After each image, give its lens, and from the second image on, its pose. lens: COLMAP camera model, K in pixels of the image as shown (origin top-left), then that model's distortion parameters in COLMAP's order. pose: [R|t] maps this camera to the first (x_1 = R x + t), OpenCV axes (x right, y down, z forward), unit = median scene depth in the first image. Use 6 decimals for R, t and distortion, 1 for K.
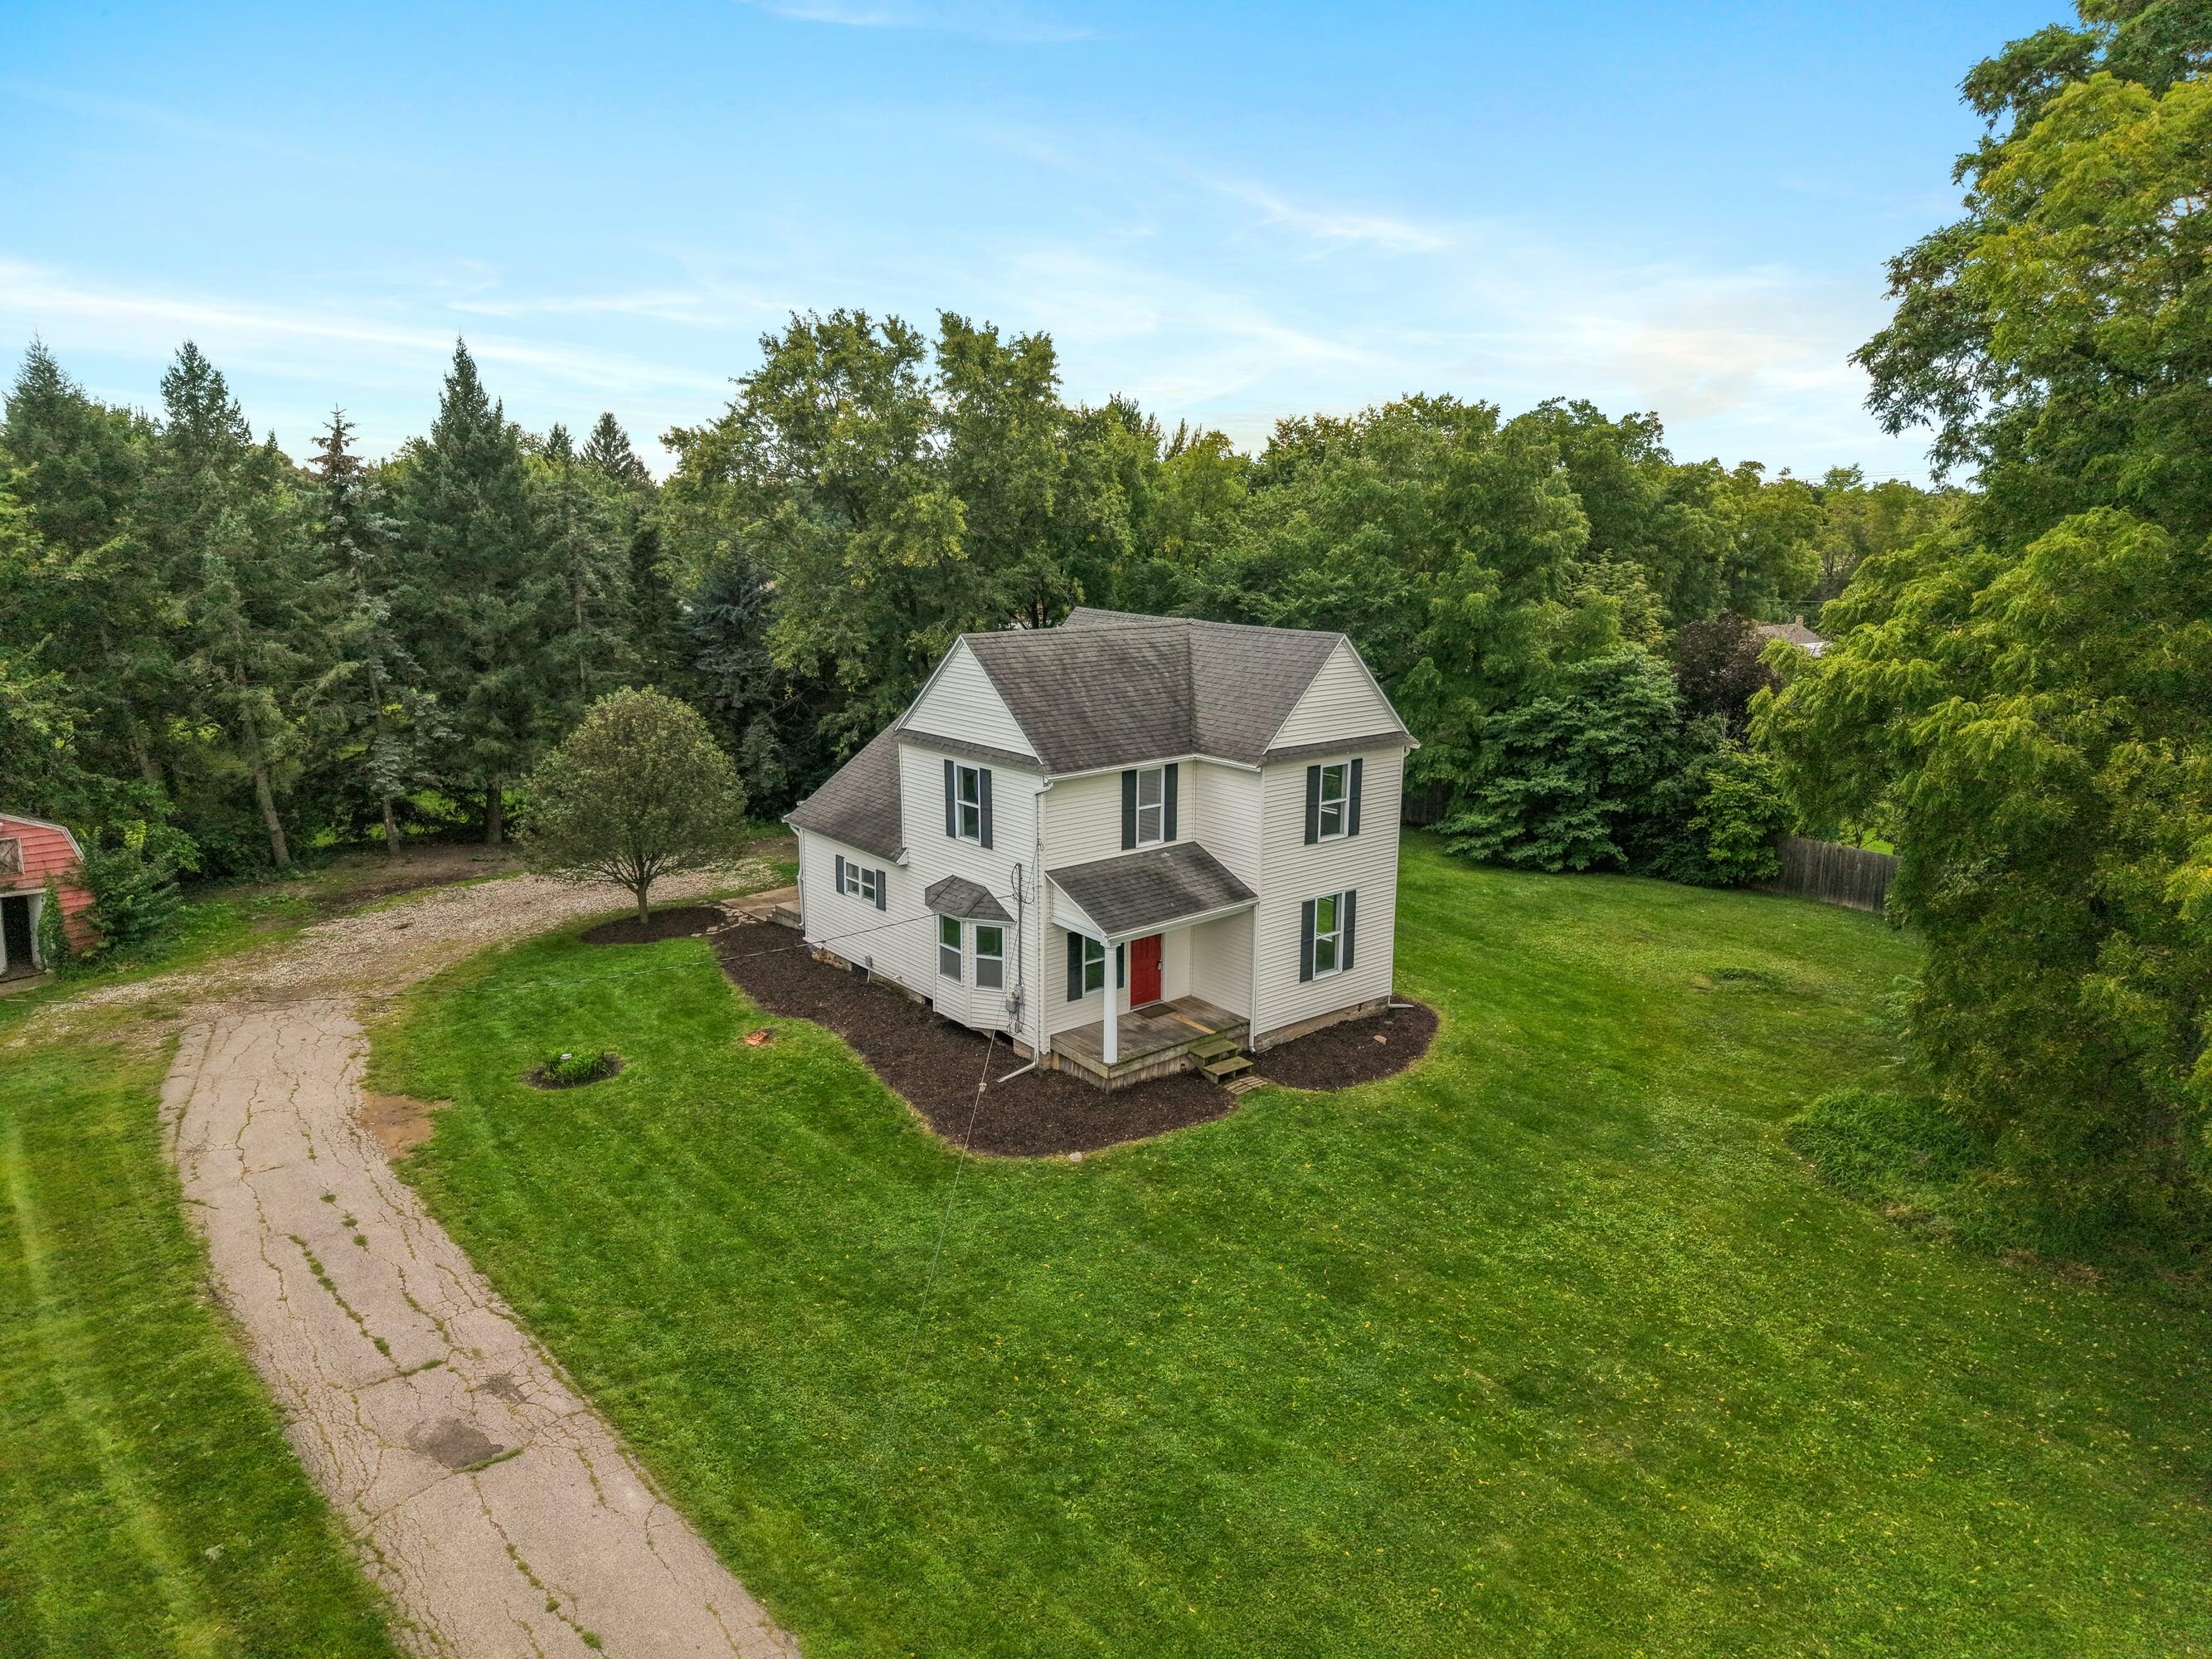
lens RADIAL K [[1479.1, 0, 1109.6], [0, 1479.1, 820.6], [0, 0, 1]] dist [0.078246, -0.117416]
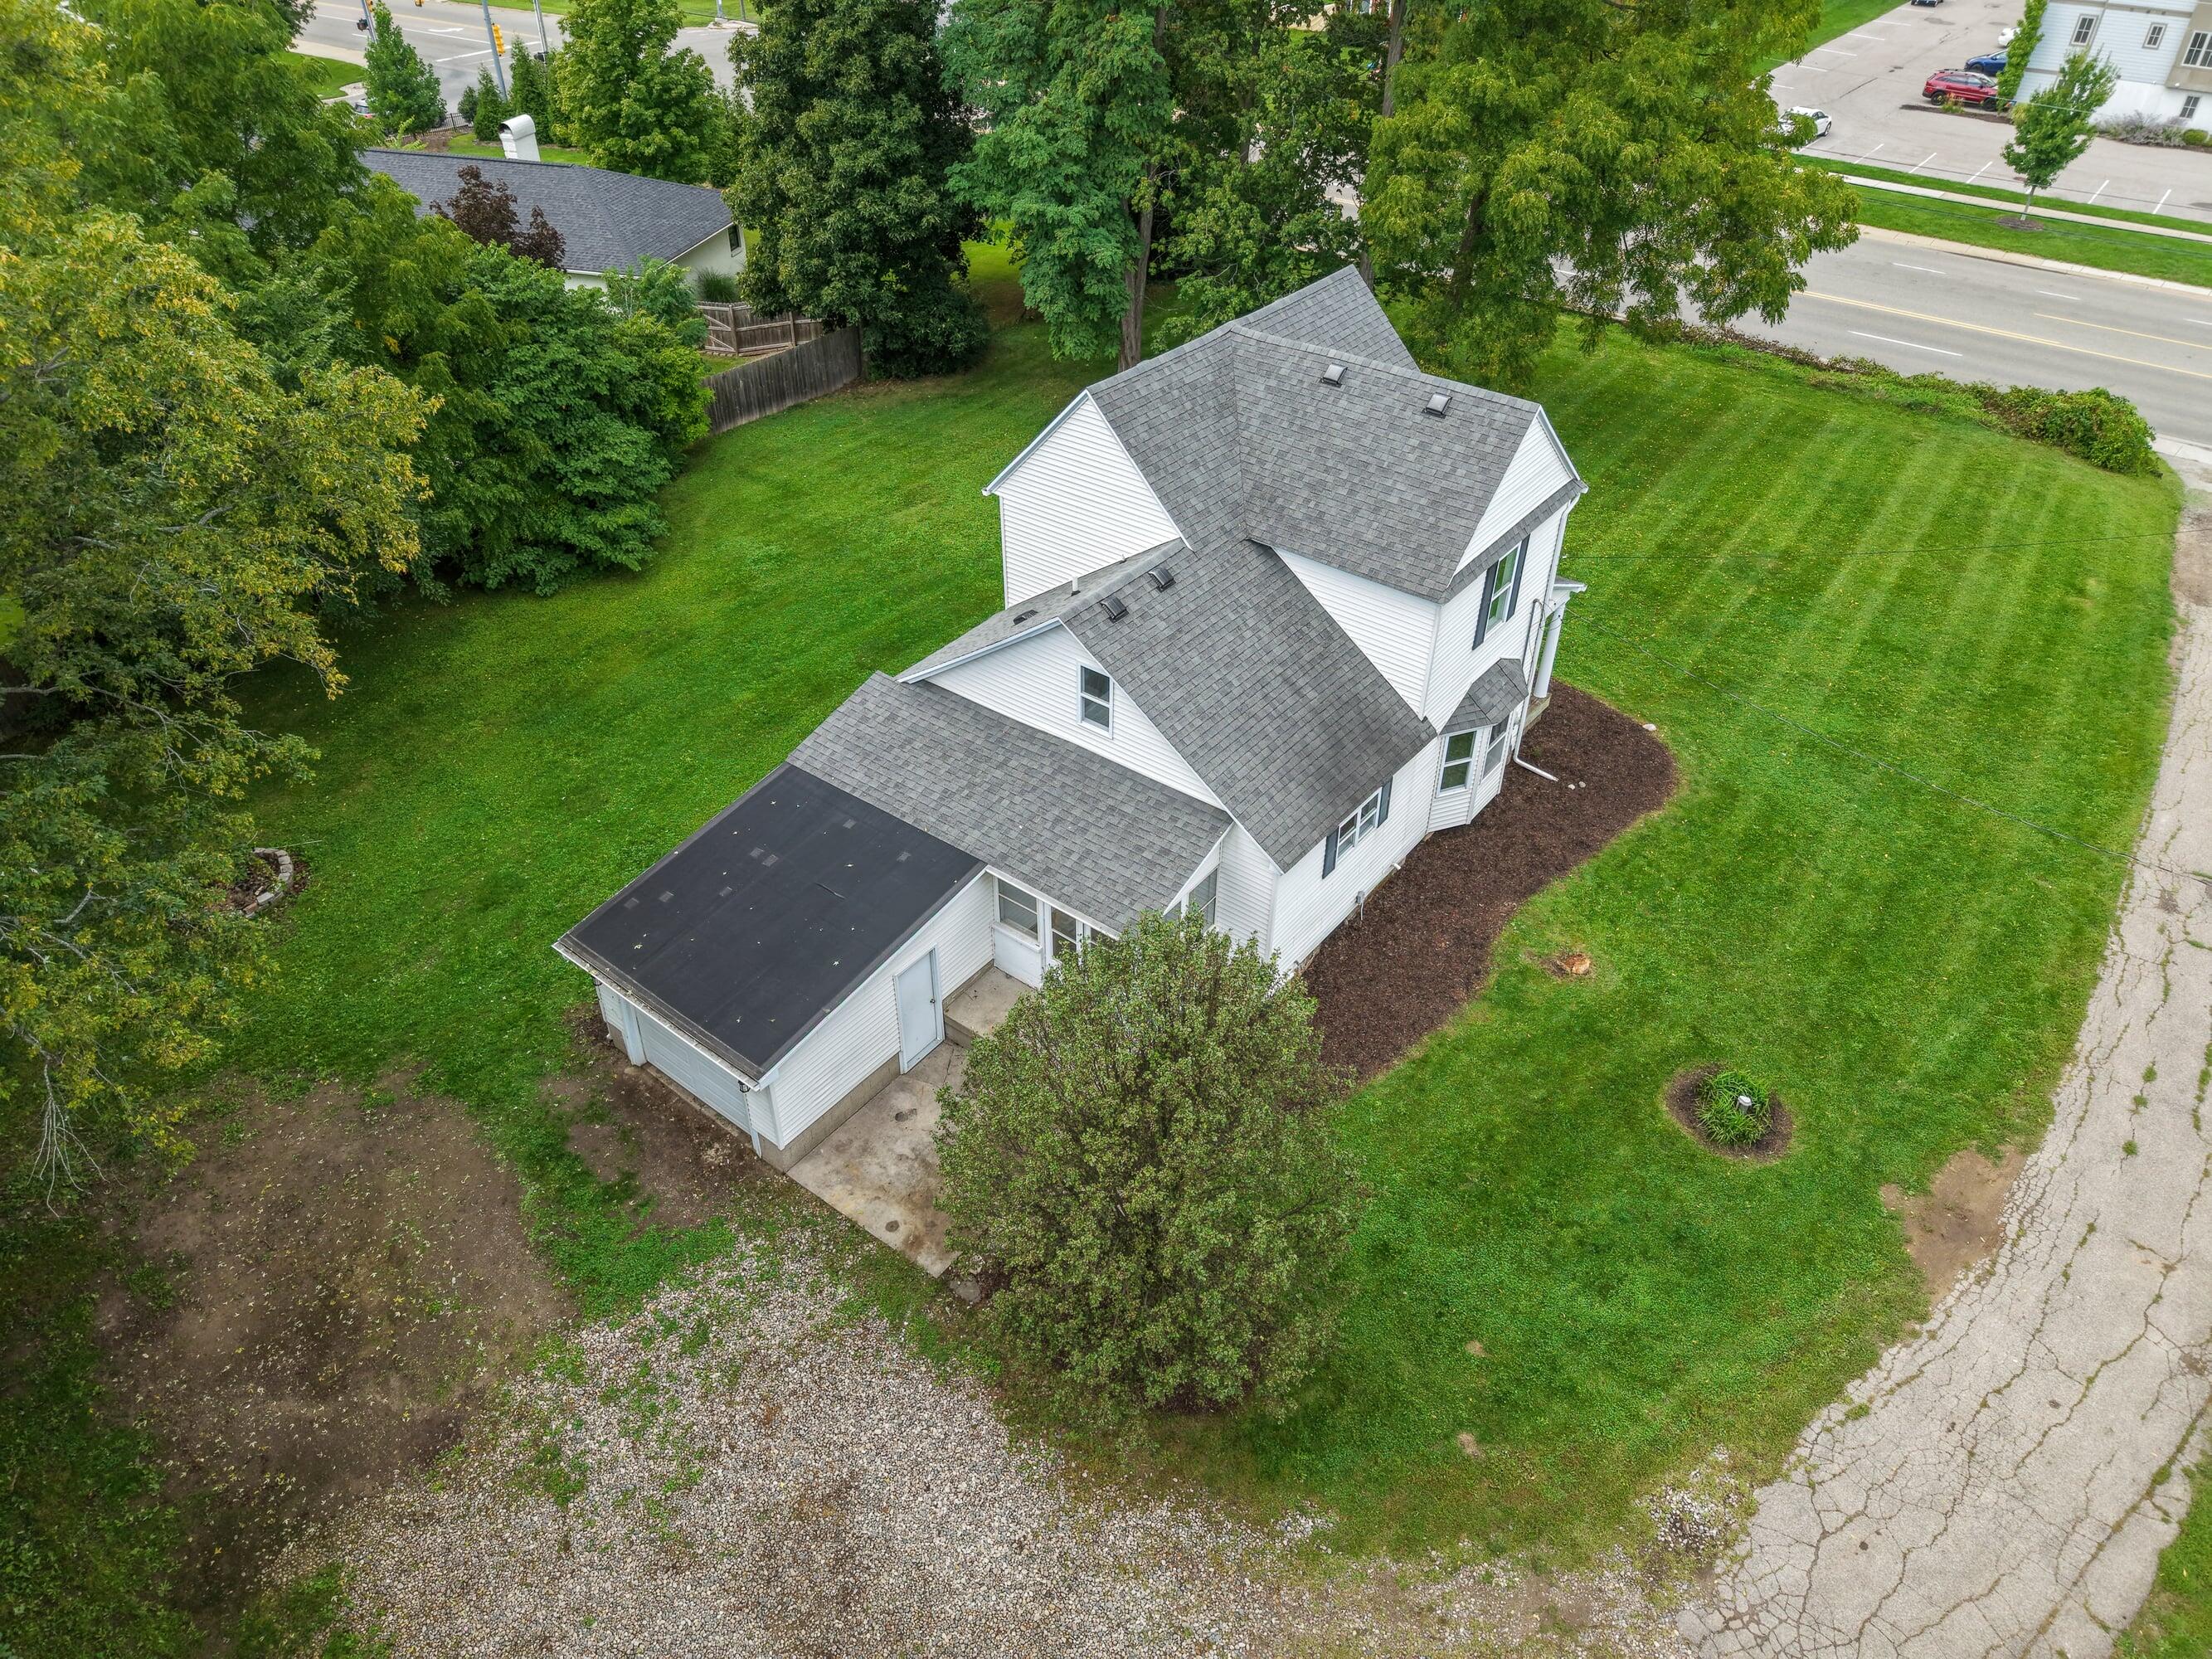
lens RADIAL K [[1468.3, 0, 1106.0], [0, 1468.3, 829.5], [0, 0, 1]] dist [0.027451, -0.022916]
pose [[-0.221512, -0.603444, 0.766021, -0.791570], [0.198826, 0.741085, 0.641296, -0.510538], [-0.954673, 0.294360, -0.044178, 1.302146]]
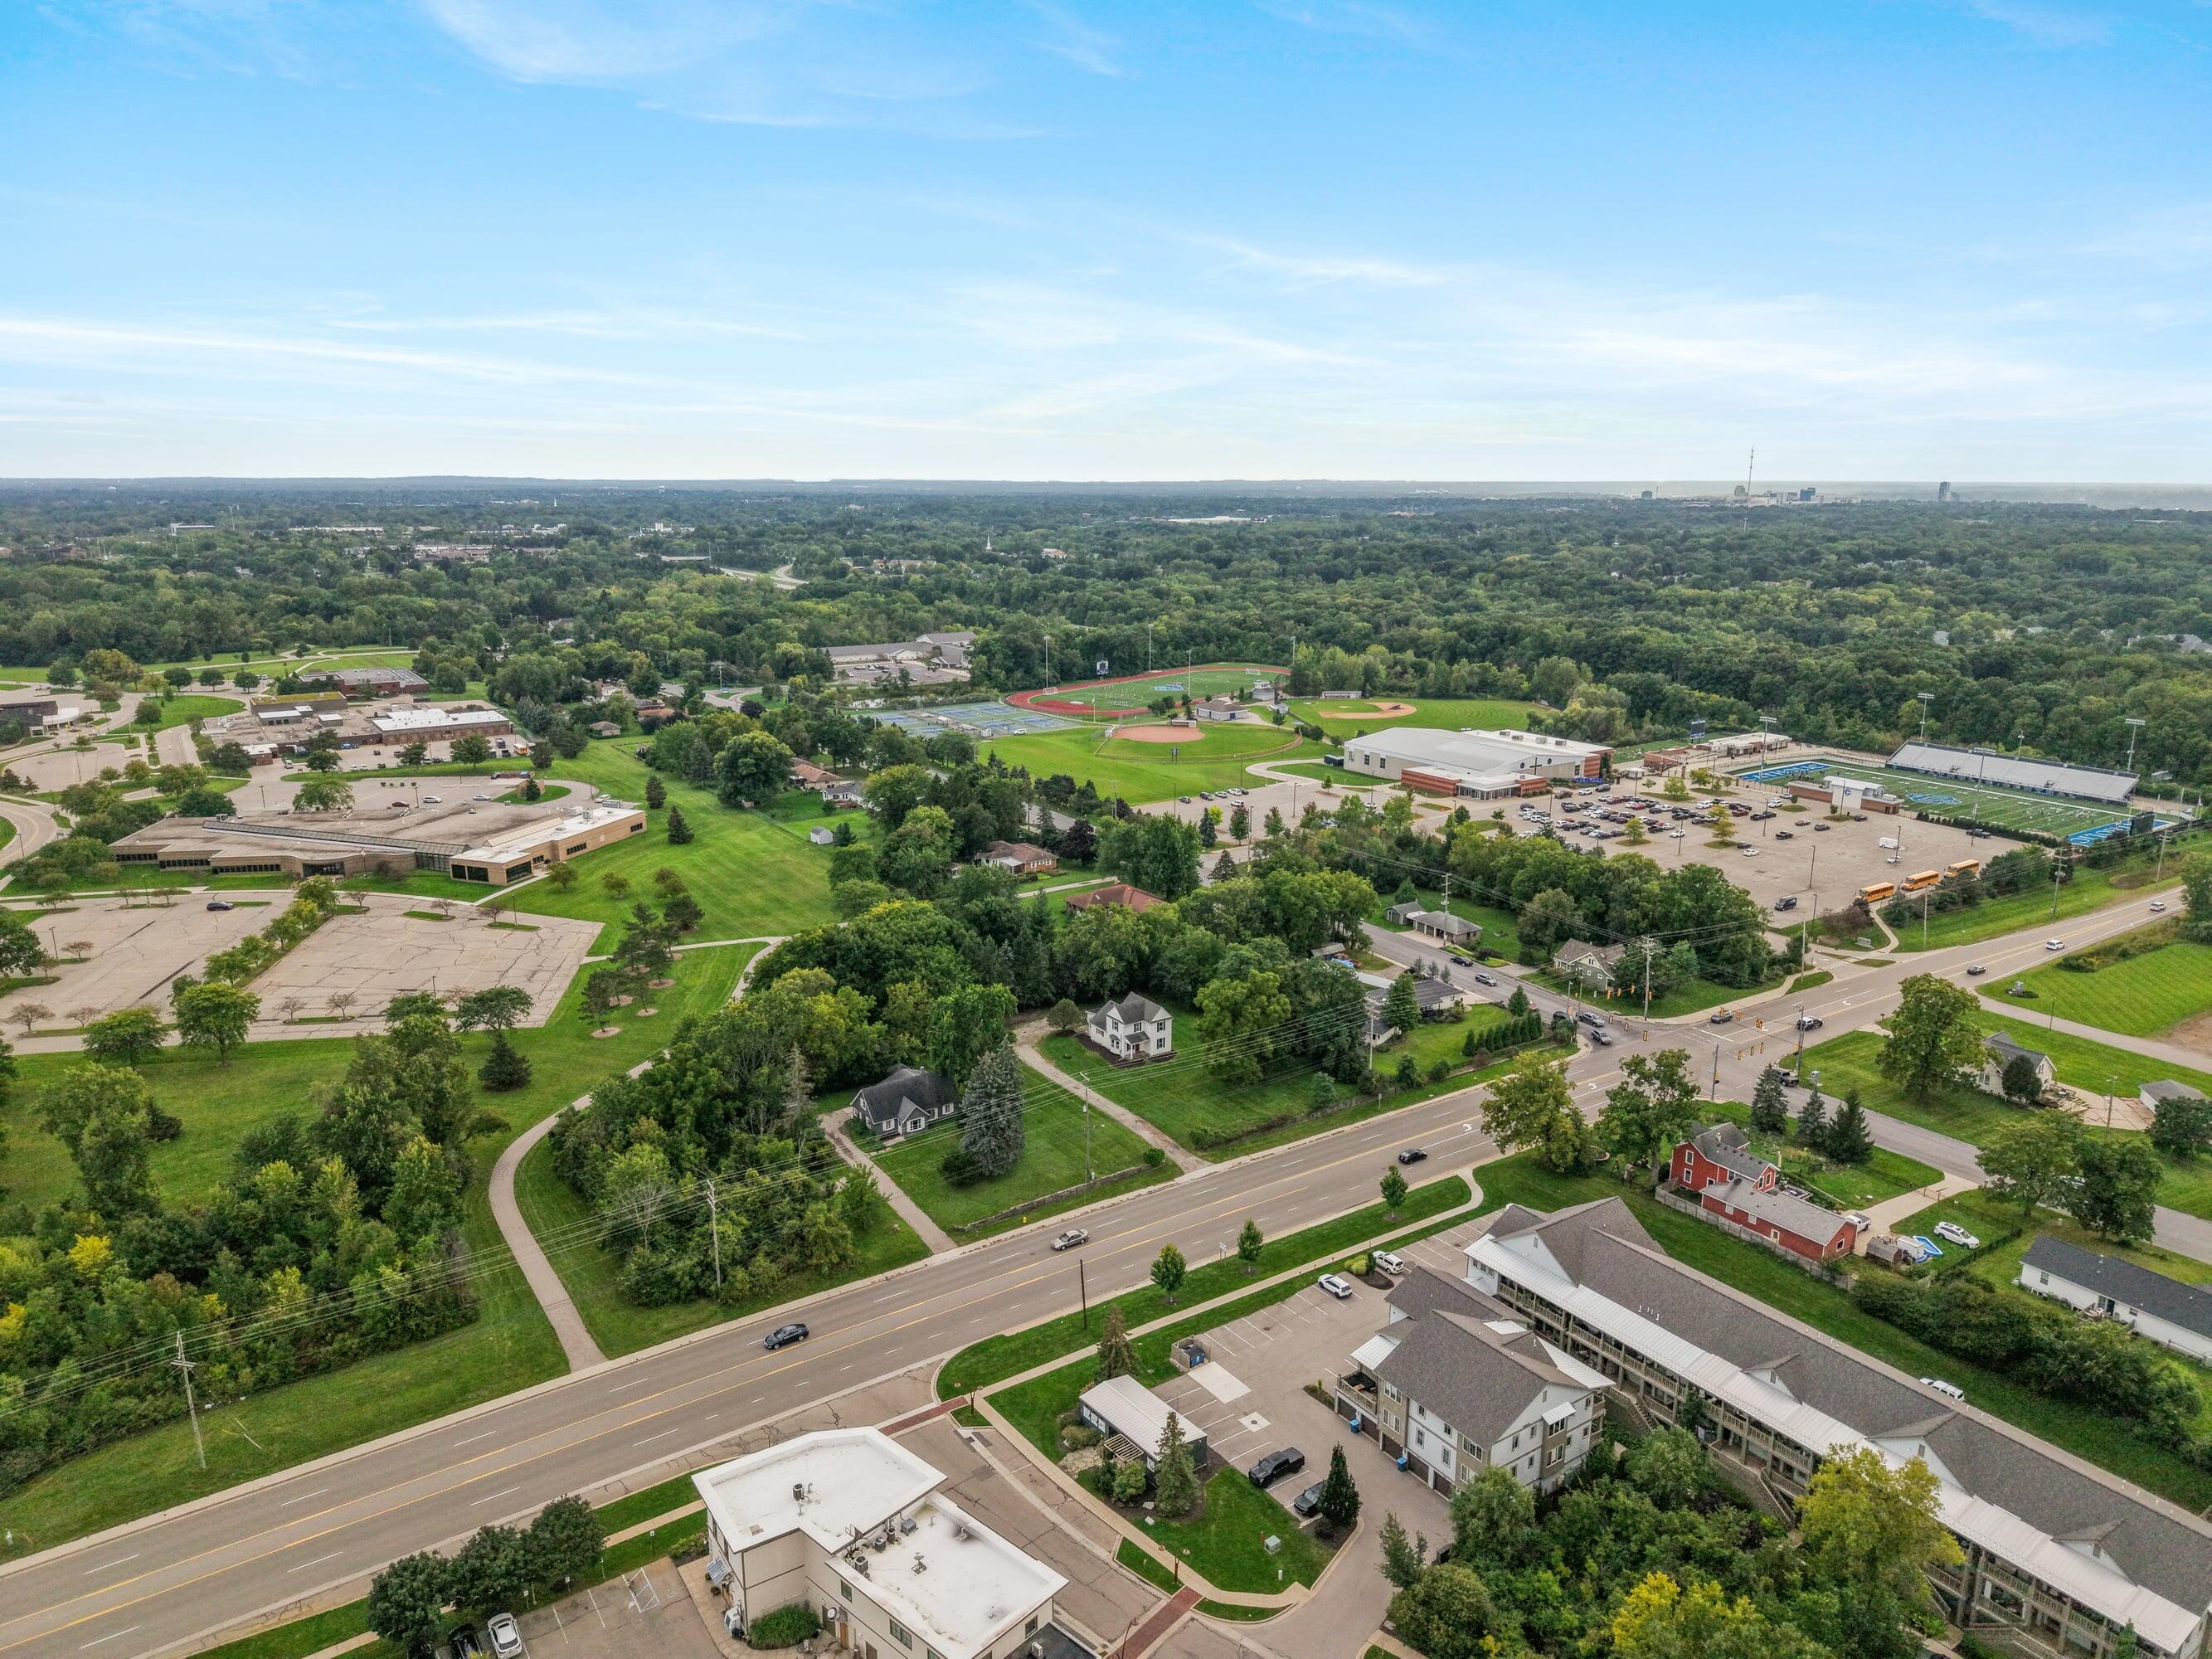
lens RADIAL K [[1479.1, 0, 1109.6], [0, 1479.1, 820.6], [0, 0, 1]] dist [0.078246, -0.117416]
pose [[0.995597, 0.020446, -0.091476, 0.583401], [-0.018510, 0.999587, 0.021966, -1.292338], [0.091888, -0.020176, 0.995565, -6.938592]]
